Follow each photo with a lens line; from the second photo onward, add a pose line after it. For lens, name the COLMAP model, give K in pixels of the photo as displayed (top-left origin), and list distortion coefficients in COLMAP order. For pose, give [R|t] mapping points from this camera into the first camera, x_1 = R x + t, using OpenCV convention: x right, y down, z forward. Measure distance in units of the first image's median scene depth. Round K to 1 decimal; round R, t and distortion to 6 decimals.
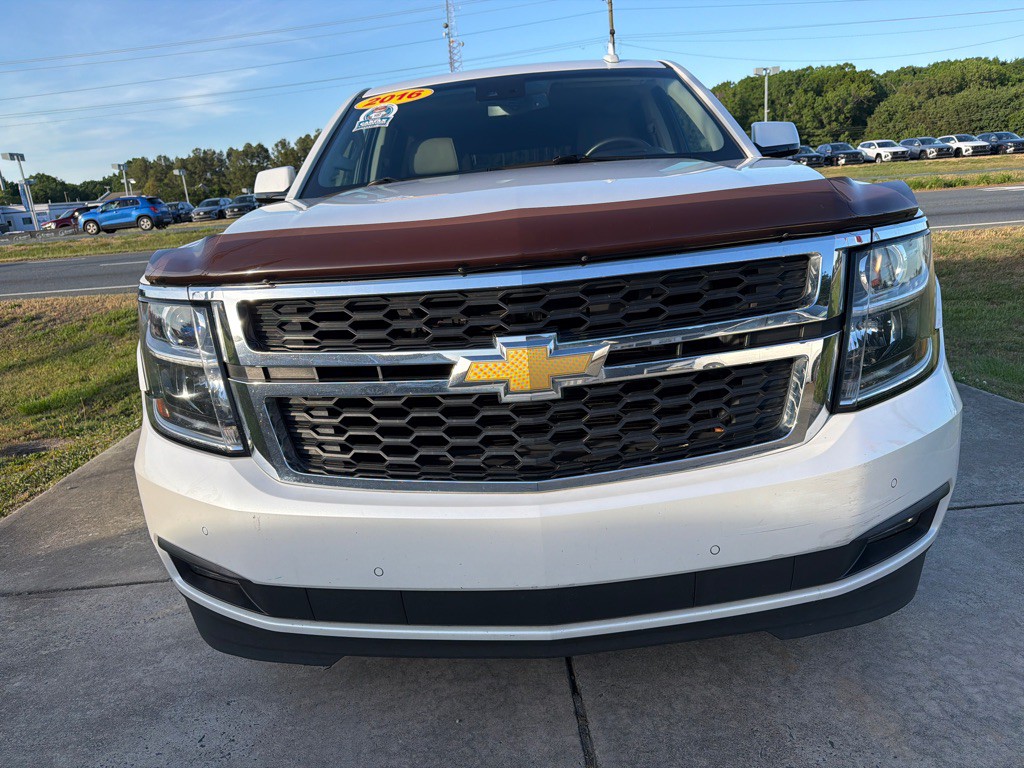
lens RADIAL K [[709.3, 0, 512.0], [0, 709.3, 371.8], [0, 0, 1]] dist [0.006730, -0.007587]
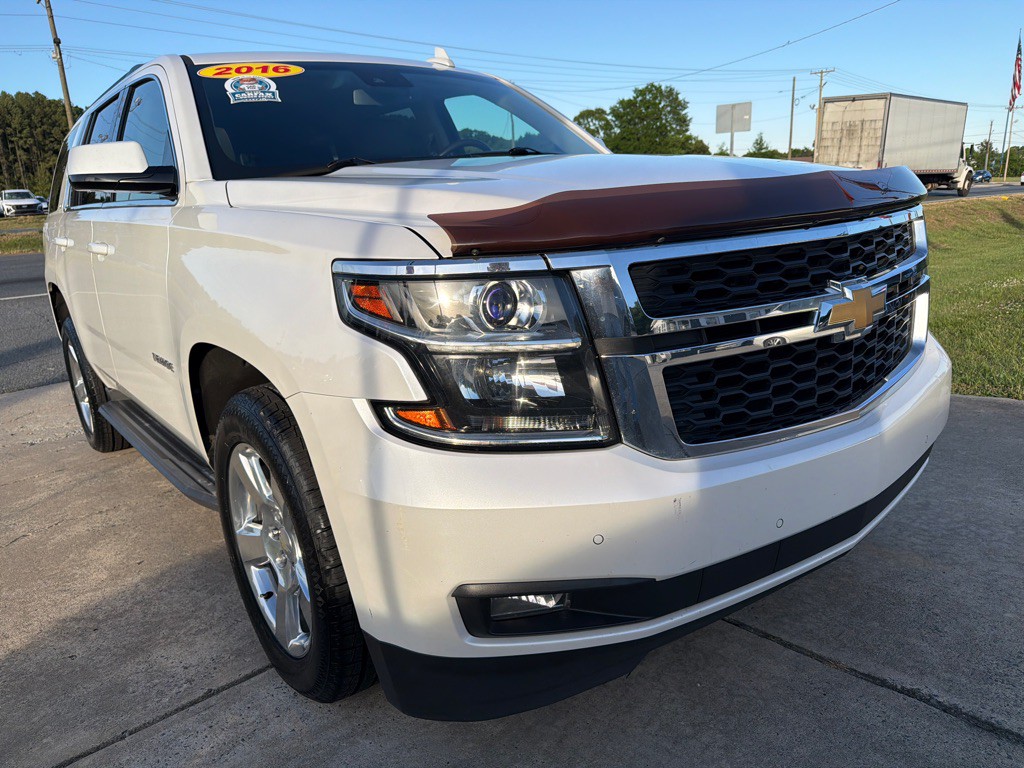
lens RADIAL K [[709.3, 0, 512.0], [0, 709.3, 371.8], [0, 0, 1]] dist [0.006730, -0.007587]
pose [[0.768888, -0.112876, 0.629341, -0.904680], [0.142507, 0.989788, 0.003419, 0.007172], [-0.623300, 0.087057, 0.777122, 0.349855]]
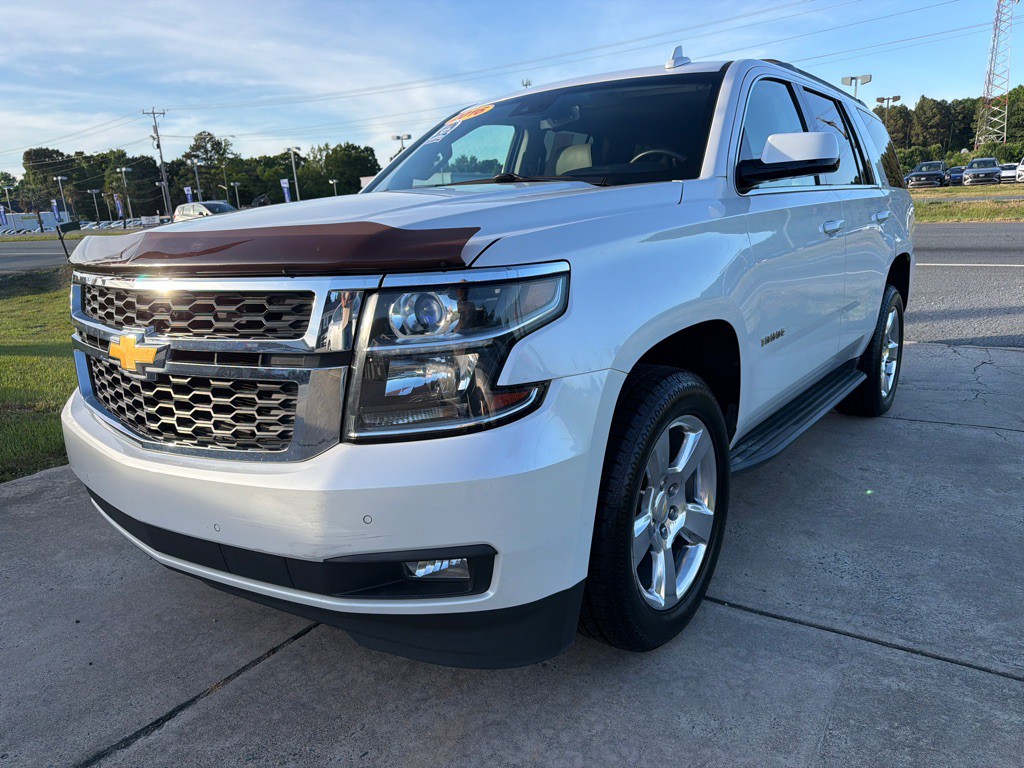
lens RADIAL K [[717.8, 0, 518.4], [0, 717.8, 385.0], [0, 0, 1]] dist [0.004532, -0.011242]
pose [[0.819978, 0.180040, -0.543343, 1.053631], [-0.160057, 0.983498, 0.084341, -0.136219], [0.549561, 0.017808, 0.835264, 0.206752]]
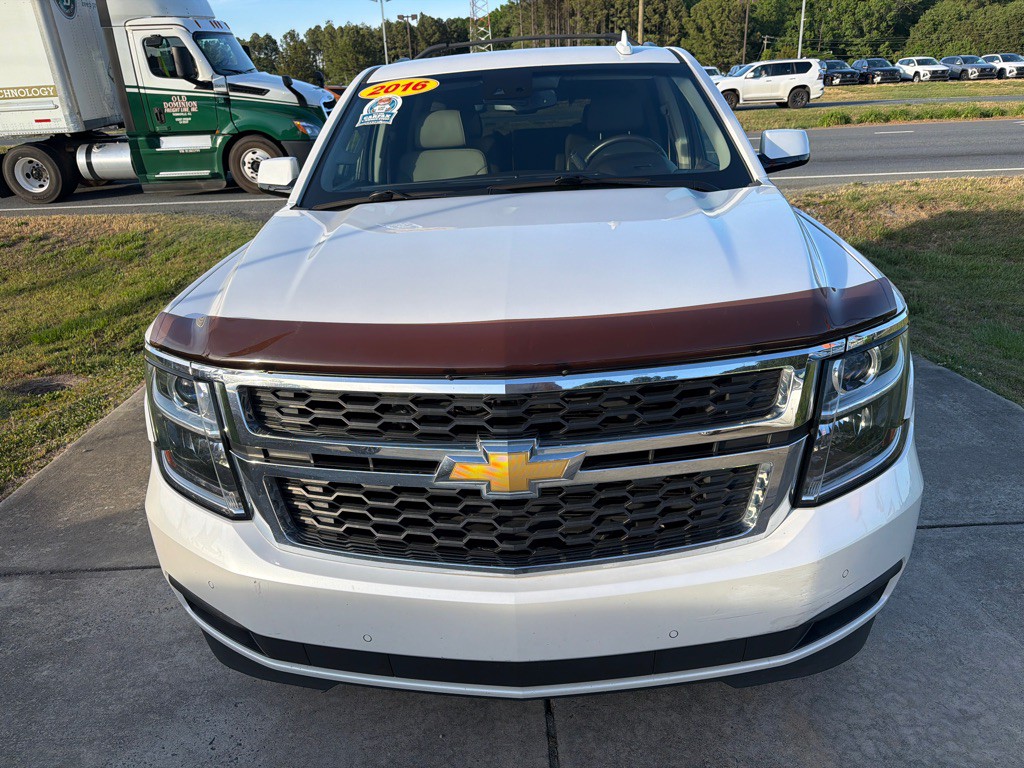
lens RADIAL K [[710.2, 0, 513.8], [0, 710.2, 378.7], [0, 0, 1]] dist [0.003496, -0.003313]
pose [[0.999304, 0.036451, -0.007964, 0.026871], [-0.035184, 0.991657, 0.124007, -0.212959], [0.012418, -0.123641, 0.992249, -0.035041]]
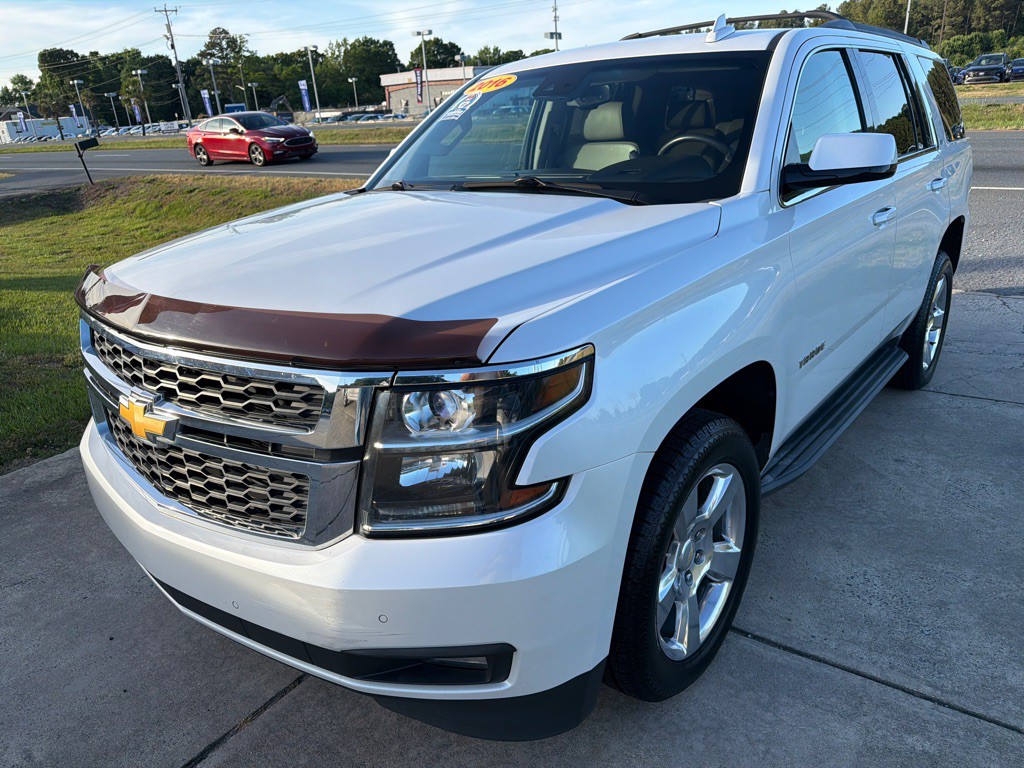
lens RADIAL K [[721.1, 0, 512.9], [0, 721.1, 388.2], [0, 0, 1]] dist [-0.000815, -0.005440]
pose [[0.796055, 0.252187, -0.550180, 0.984541], [-0.156057, 0.963842, 0.215999, -0.346643], [0.584759, -0.086087, 0.806626, 0.258579]]
